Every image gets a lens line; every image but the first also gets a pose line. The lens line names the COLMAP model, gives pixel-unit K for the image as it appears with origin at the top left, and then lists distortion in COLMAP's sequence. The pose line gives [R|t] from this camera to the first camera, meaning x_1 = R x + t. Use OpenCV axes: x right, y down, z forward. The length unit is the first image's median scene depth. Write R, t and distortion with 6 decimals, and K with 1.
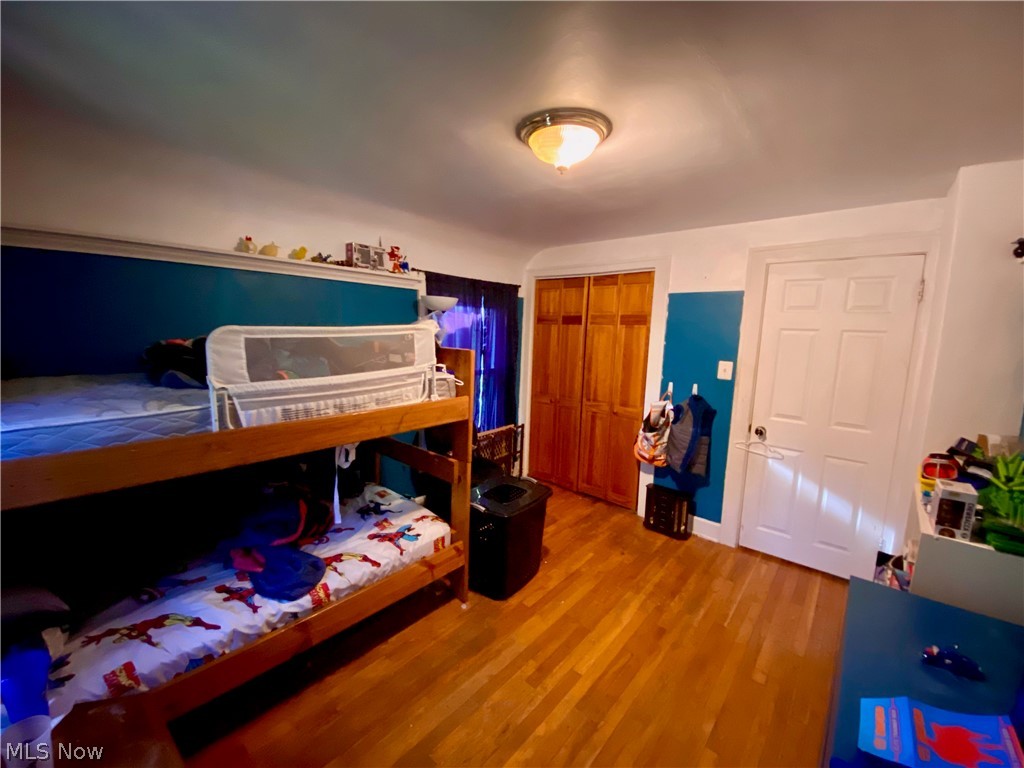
lens RADIAL K [[414.4, 0, 511.2], [0, 414.4, 388.2], [0, 0, 1]] dist [0.000168, -0.000203]
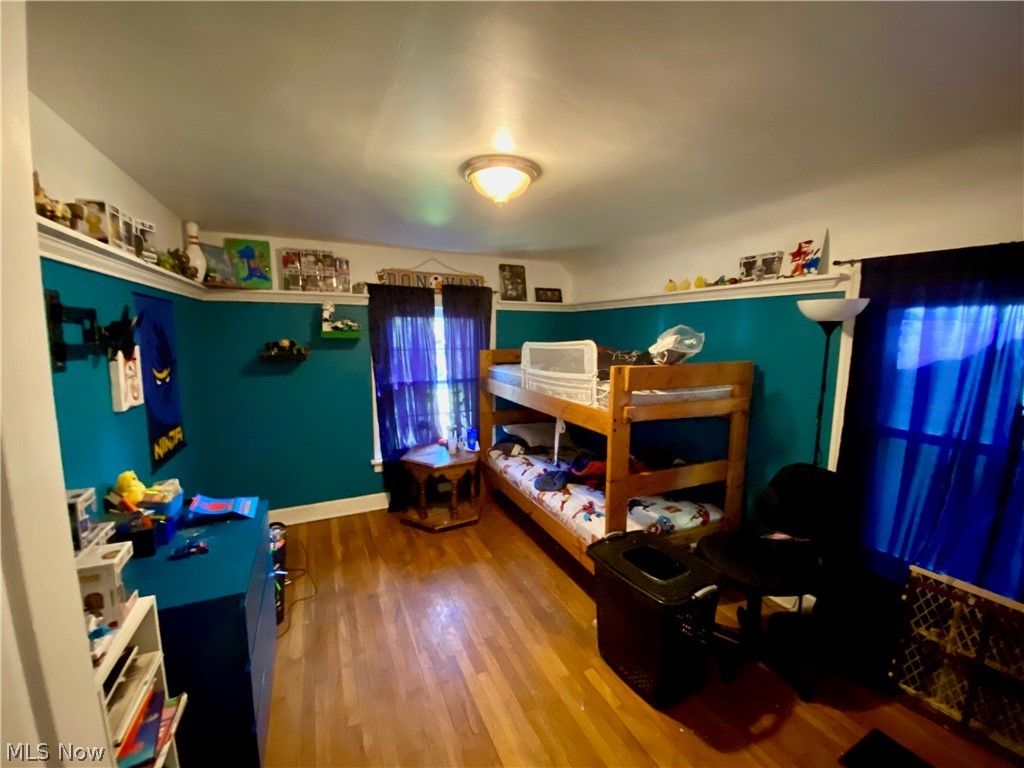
lens RADIAL K [[414.4, 0, 513.3], [0, 414.4, 384.2], [0, 0, 1]] dist [0.000168, -0.000203]
pose [[-0.409891, 0.079605, -0.908654, 0.924264], [-0.149583, 0.976831, 0.153054, -0.170655], [0.899786, 0.198654, -0.388487, 1.219597]]
